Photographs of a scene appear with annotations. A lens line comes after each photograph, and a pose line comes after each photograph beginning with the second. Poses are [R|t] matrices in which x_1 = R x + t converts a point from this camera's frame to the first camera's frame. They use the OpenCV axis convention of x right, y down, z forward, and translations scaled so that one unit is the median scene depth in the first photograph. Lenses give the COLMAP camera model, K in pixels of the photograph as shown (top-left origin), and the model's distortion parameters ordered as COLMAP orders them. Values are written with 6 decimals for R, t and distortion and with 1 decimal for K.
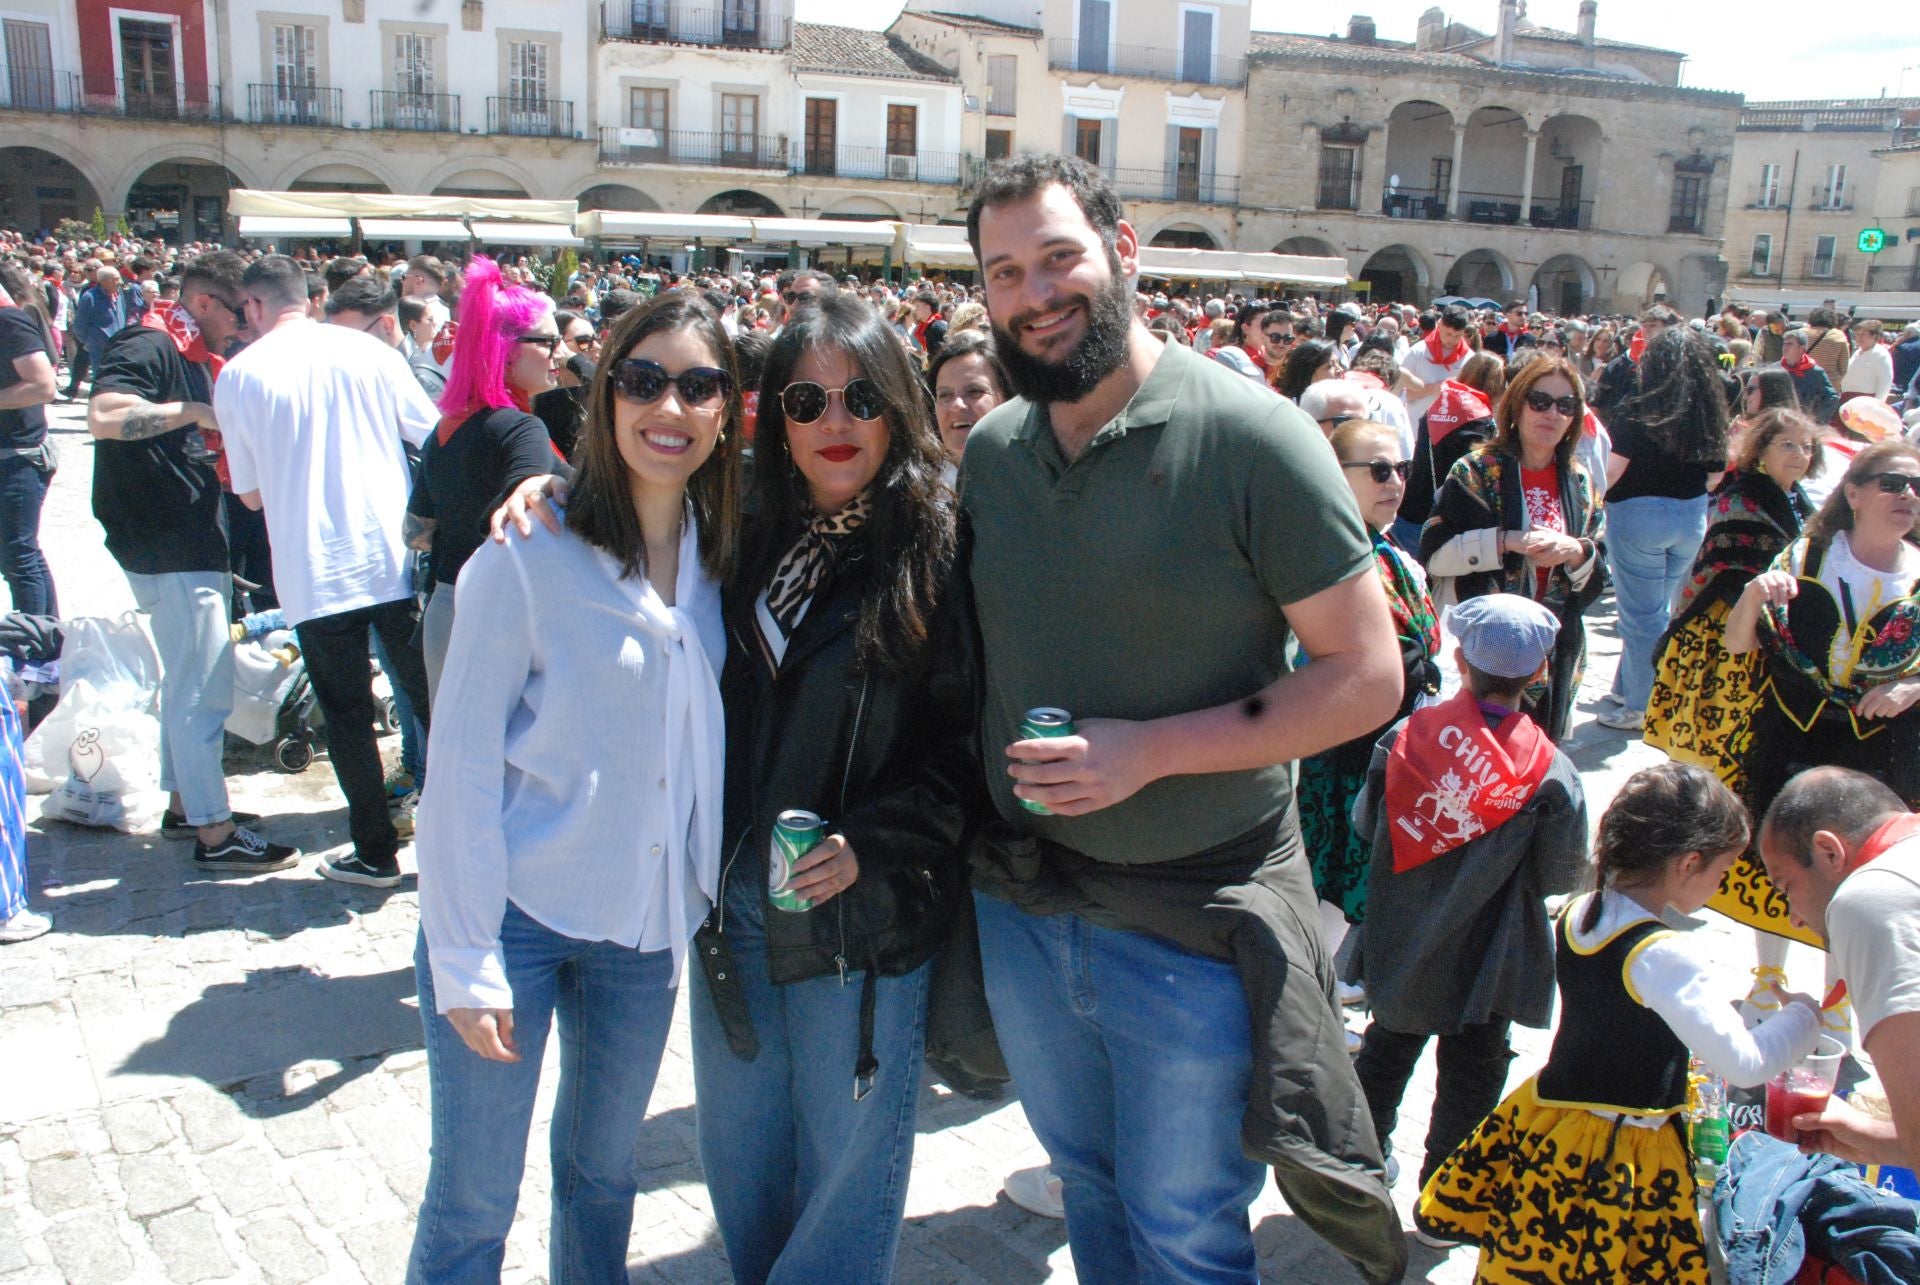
lens RADIAL K [[1510.8, 0, 960.0], [0, 1510.8, 642.5], [0, 0, 1]] dist [-0.159949, 0.127989]
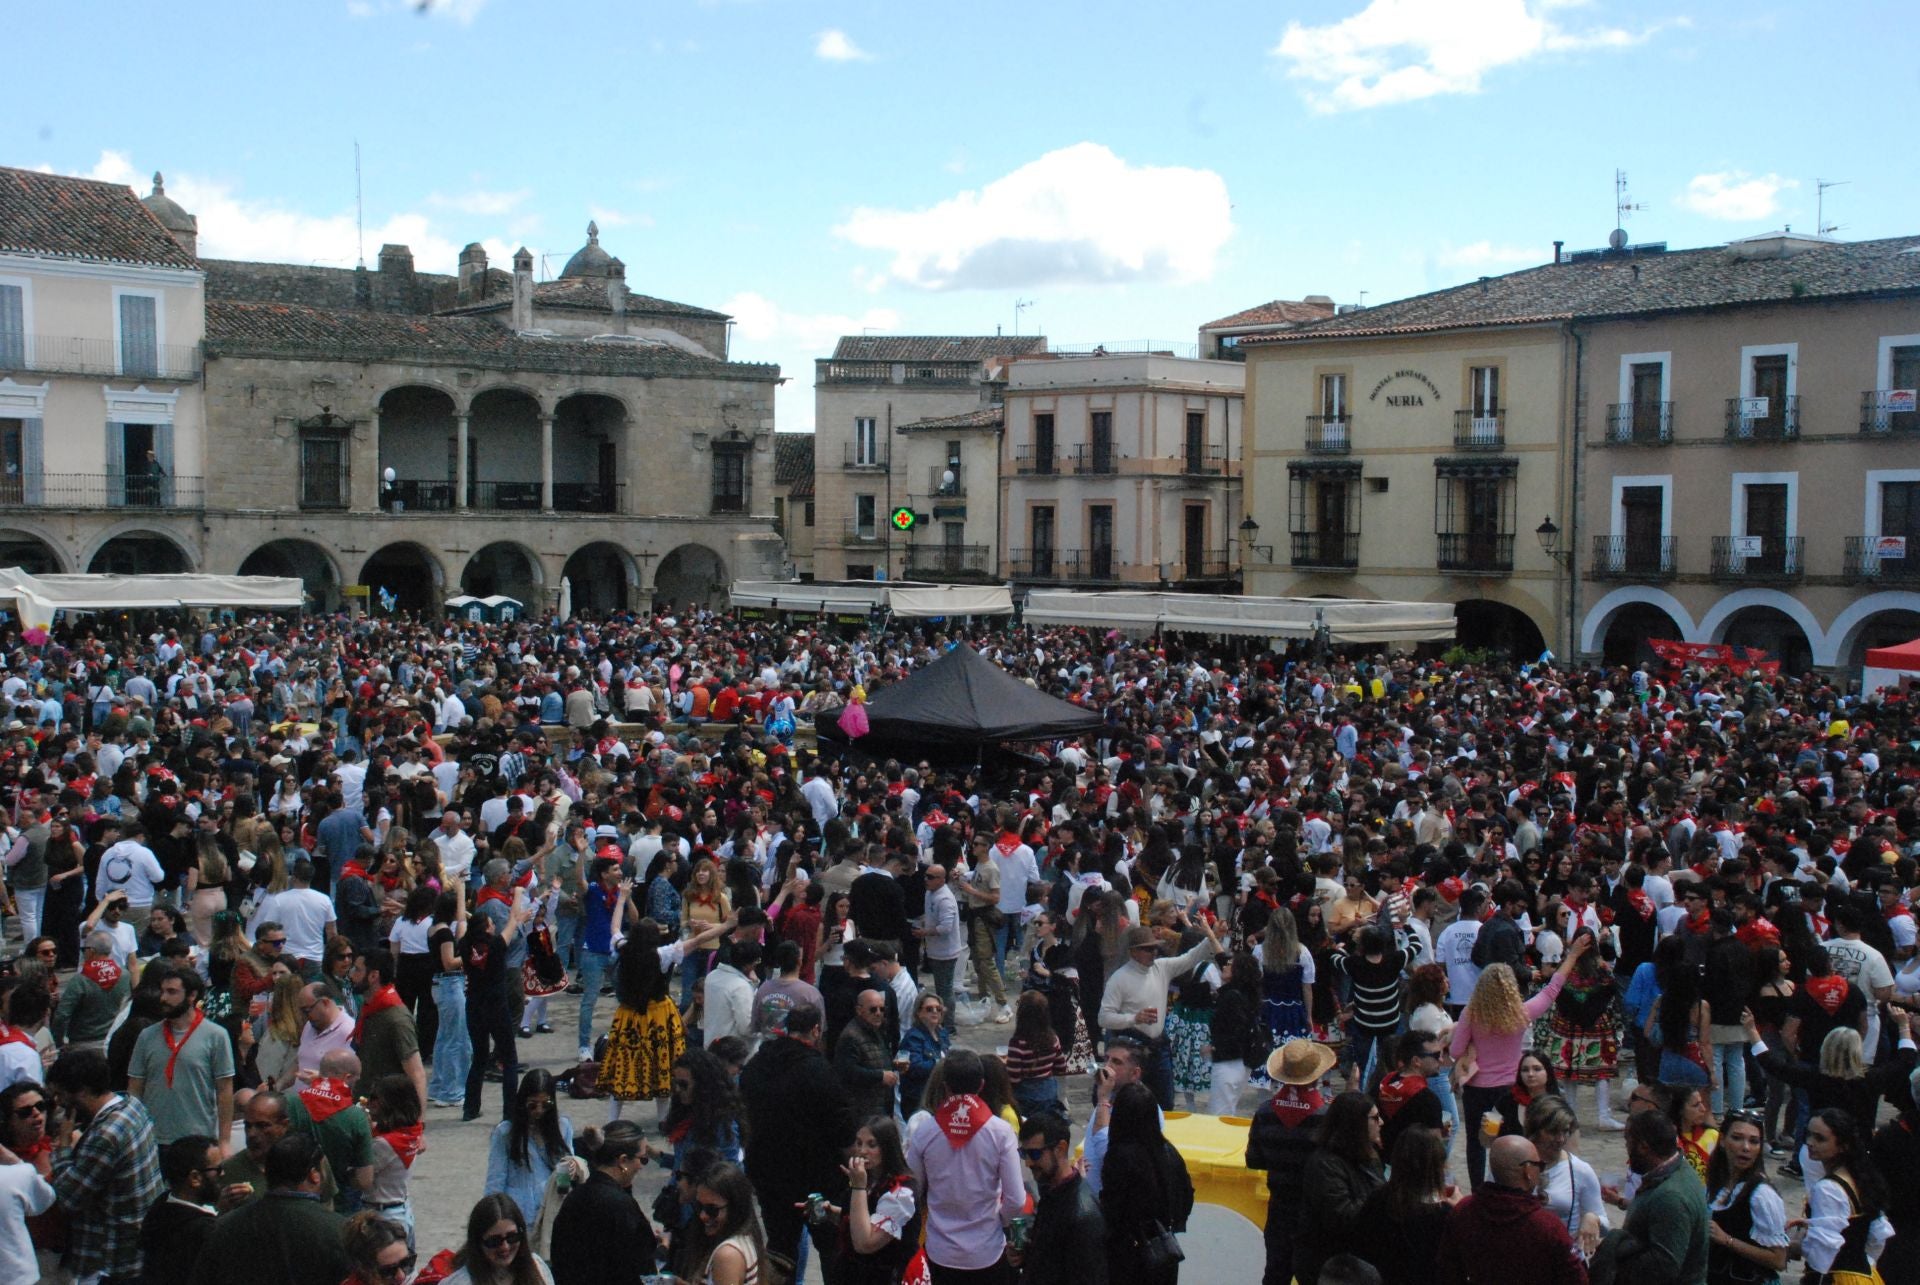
lens RADIAL K [[2592.8, 0, 914.6], [0, 2592.8, 619.4], [0, 0, 1]] dist [0.213410, 0.448430]
pose [[0.936945, -0.034952, 0.347725, 0.034606], [0.097250, 0.981762, -0.163358, 0.070688], [-0.335674, 0.186873, 0.923256, -0.594183]]
